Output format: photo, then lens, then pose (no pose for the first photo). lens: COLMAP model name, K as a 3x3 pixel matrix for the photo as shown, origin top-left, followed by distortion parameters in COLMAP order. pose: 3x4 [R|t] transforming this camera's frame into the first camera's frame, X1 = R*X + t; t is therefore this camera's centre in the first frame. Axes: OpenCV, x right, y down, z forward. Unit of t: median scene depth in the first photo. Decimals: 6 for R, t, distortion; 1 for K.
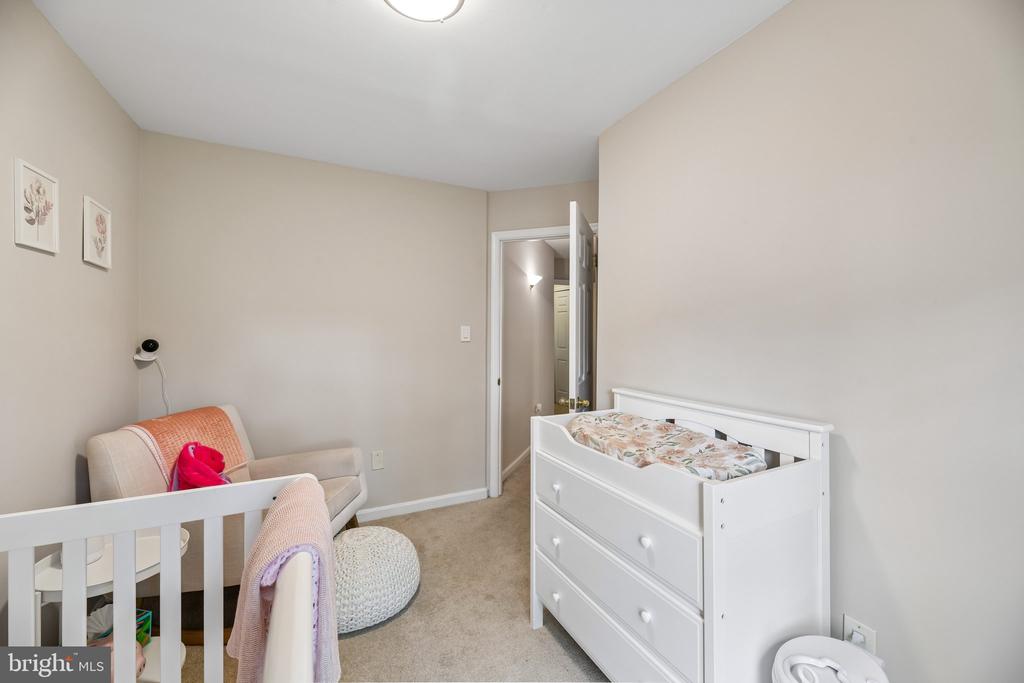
lens RADIAL K [[396.2, 0, 513.5], [0, 396.2, 322.4], [0, 0, 1]] dist [0.010393, -0.005525]
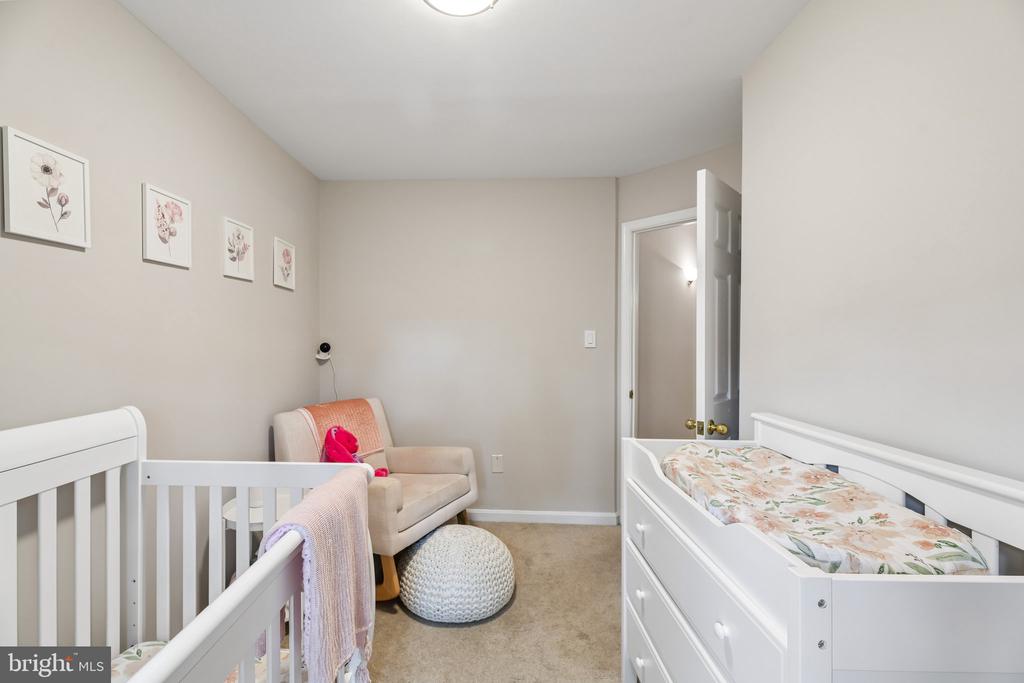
lens RADIAL K [[413.4, 0, 511.3], [0, 413.4, 328.7], [0, 0, 1]] dist [0.000715, -0.000527]
pose [[0.876171, -0.010890, -0.481878, 0.280619], [0.011485, 0.999933, -0.001714, 0.007781], [0.481864, -0.004032, 0.876237, 0.133305]]
